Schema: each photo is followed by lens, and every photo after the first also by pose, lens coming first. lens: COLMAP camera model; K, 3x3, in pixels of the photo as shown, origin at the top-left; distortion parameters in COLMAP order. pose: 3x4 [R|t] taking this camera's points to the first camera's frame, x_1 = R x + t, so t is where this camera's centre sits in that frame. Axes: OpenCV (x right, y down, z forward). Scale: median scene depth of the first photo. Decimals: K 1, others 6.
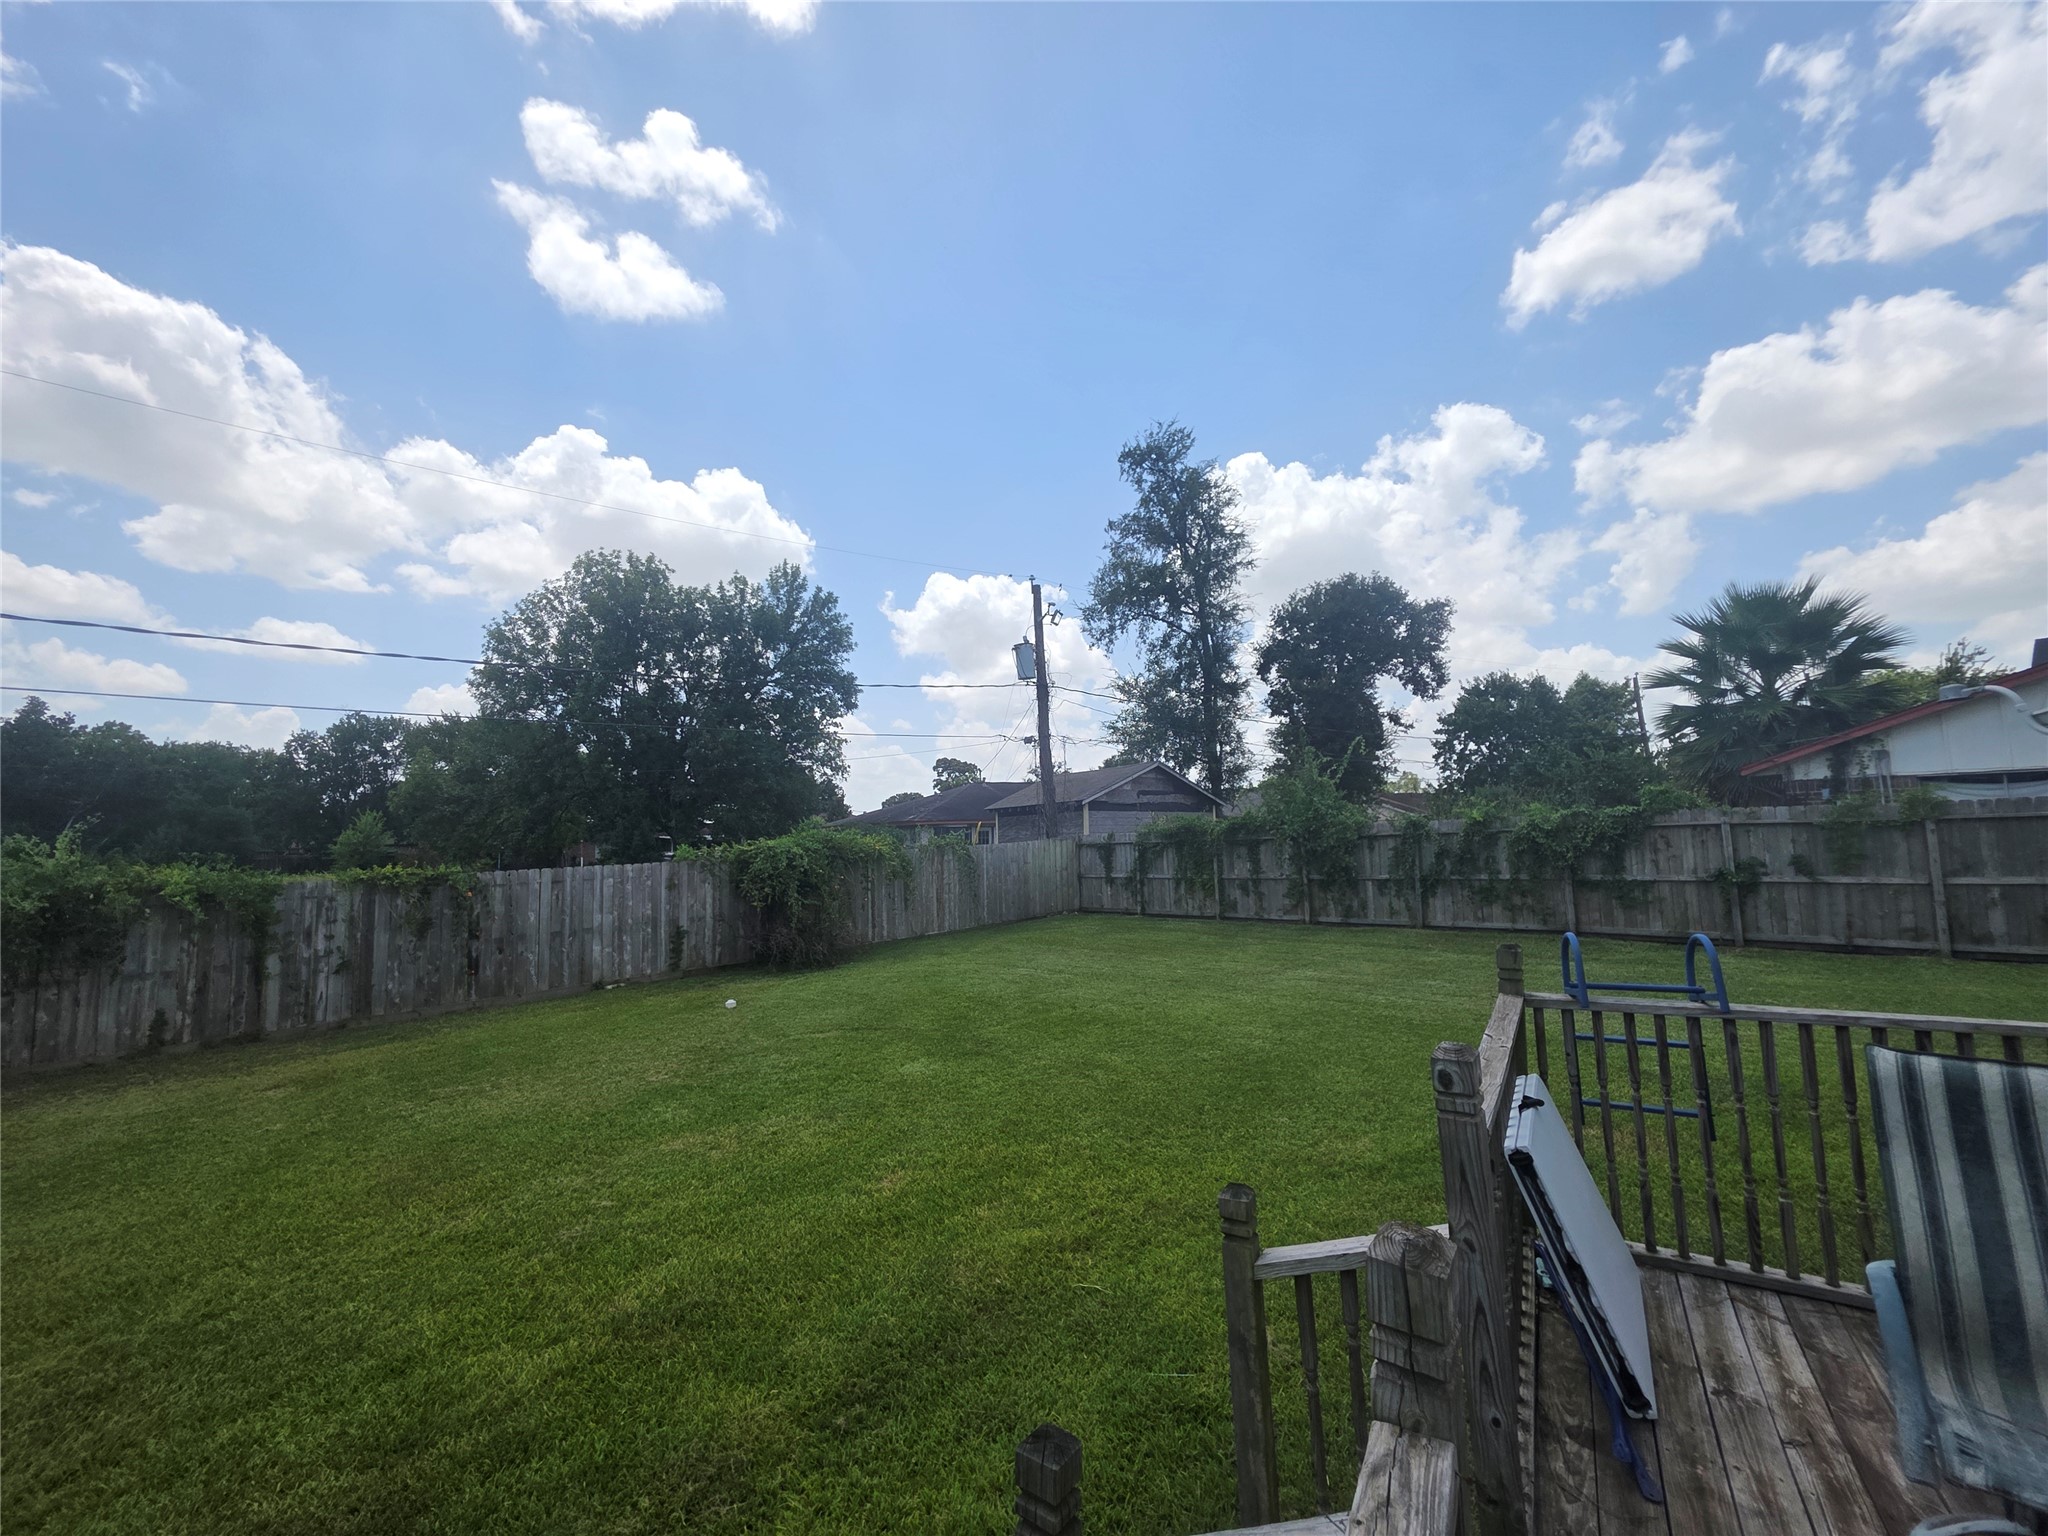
lens RADIAL K [[821.9, 0, 1024.0], [0, 821.9, 768.0], [0, 0, 1]] dist [0.001093, 0.000202]
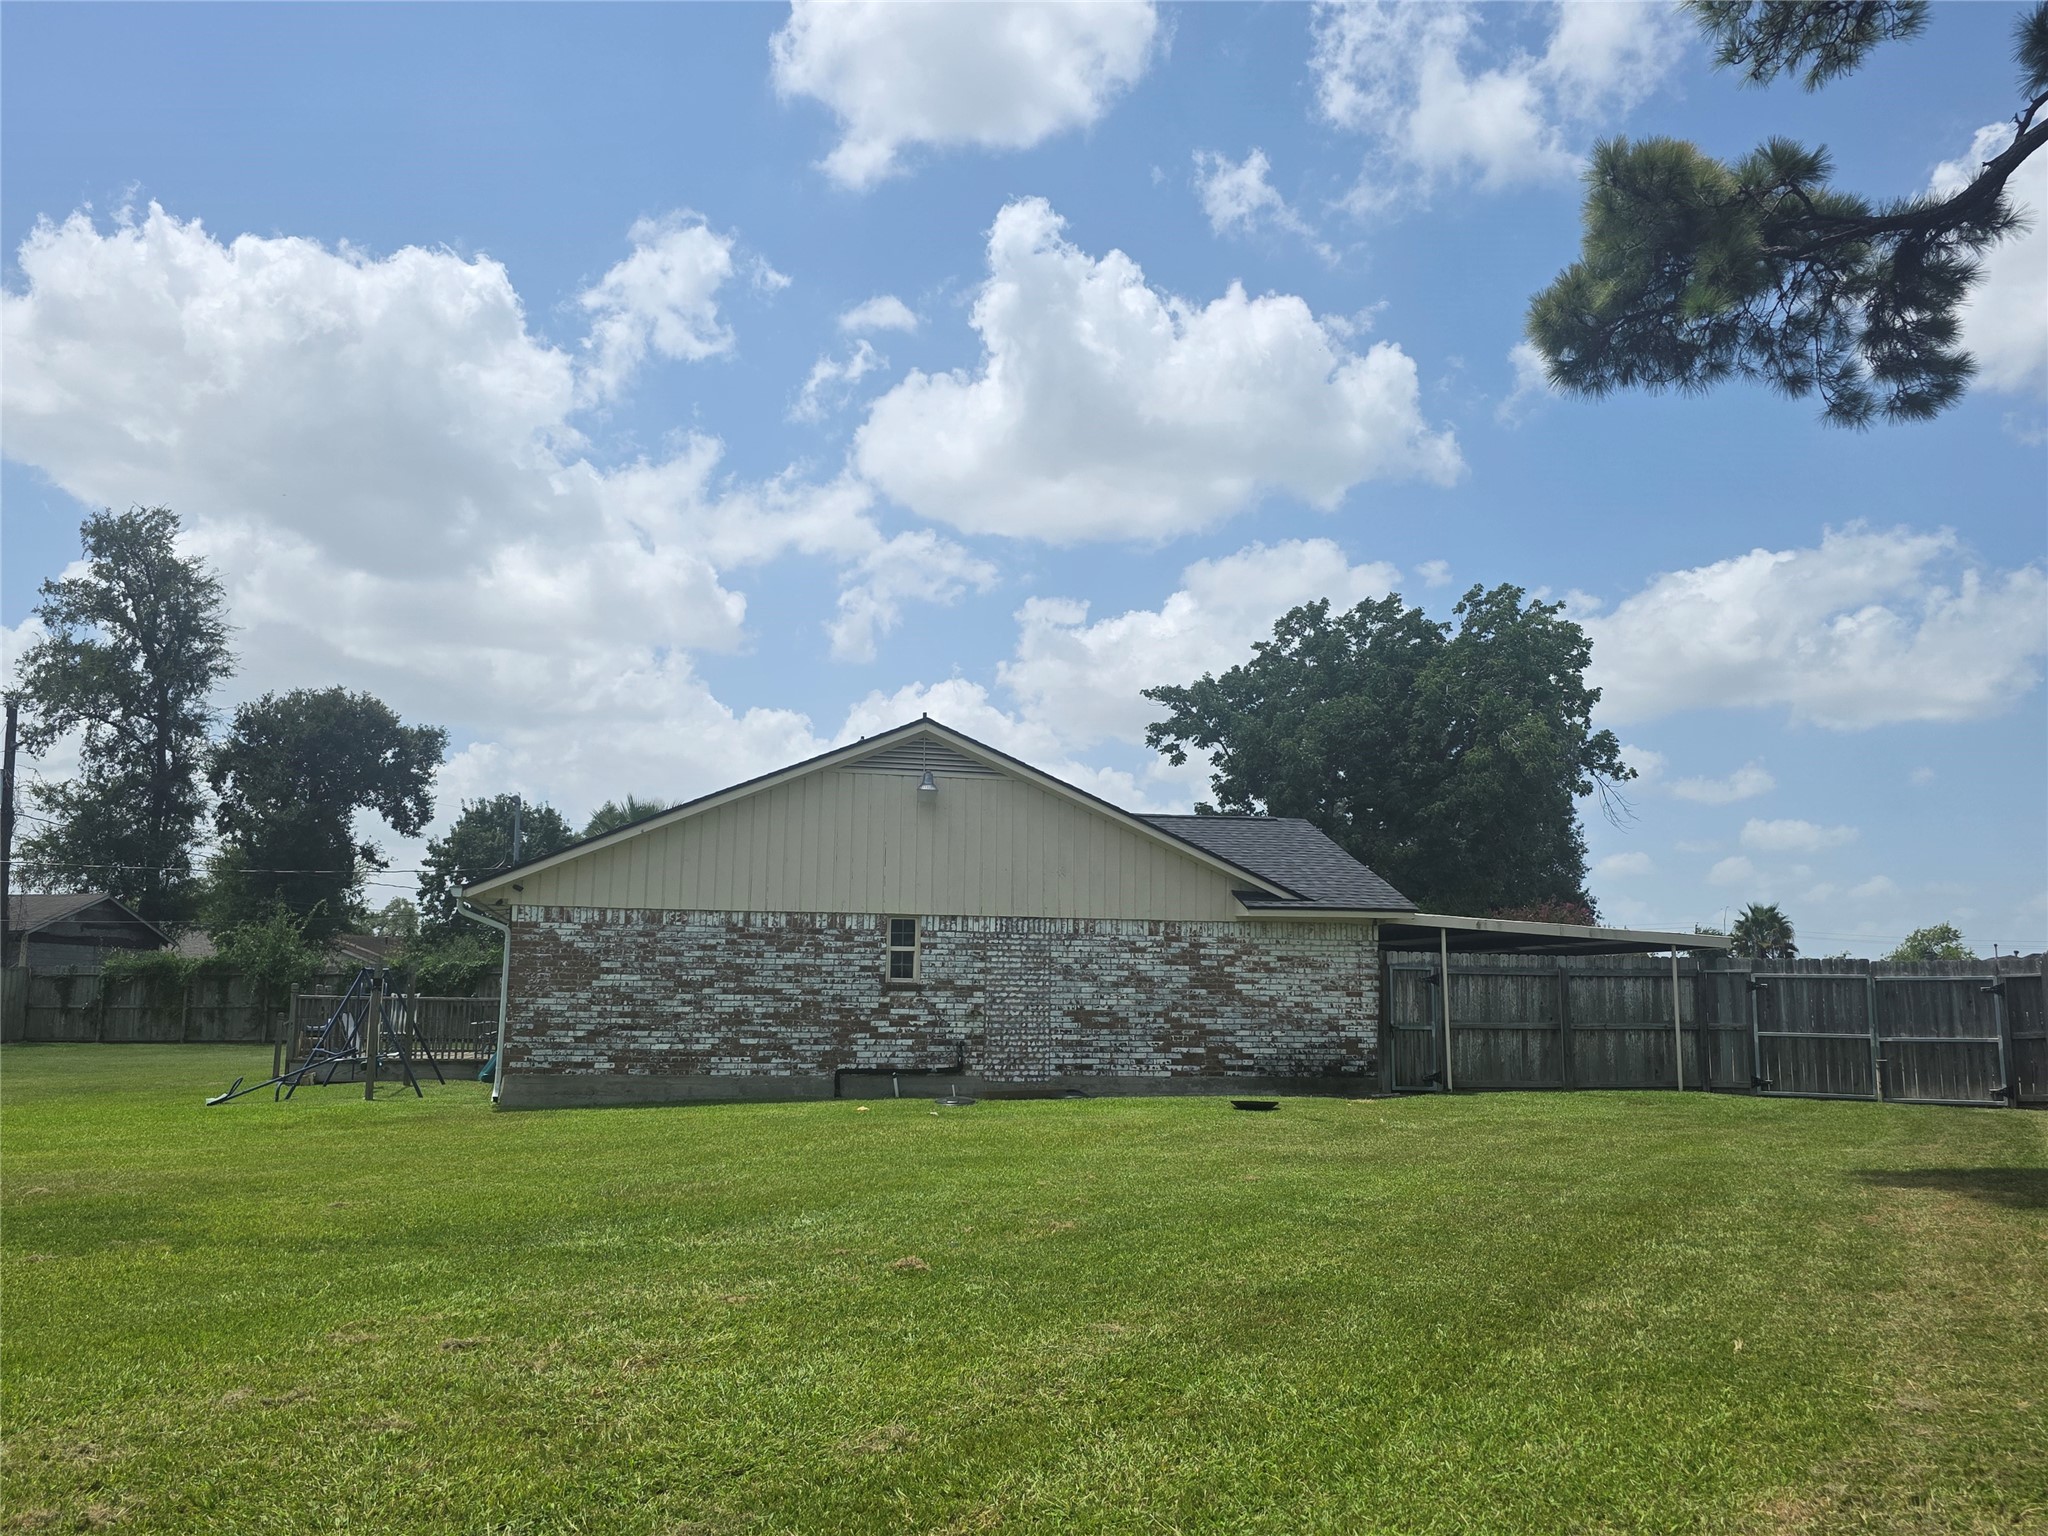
lens RADIAL K [[1610.9, 0, 1026.7], [0, 1610.9, 780.3], [0, 0, 1]] dist [0.010171, 0.008602]
pose [[0.692903, 0.131460, 0.708946, -0.354101], [-0.088683, 0.991312, -0.097143, -0.040560], [-0.715556, 0.004439, 0.698541, -0.852743]]
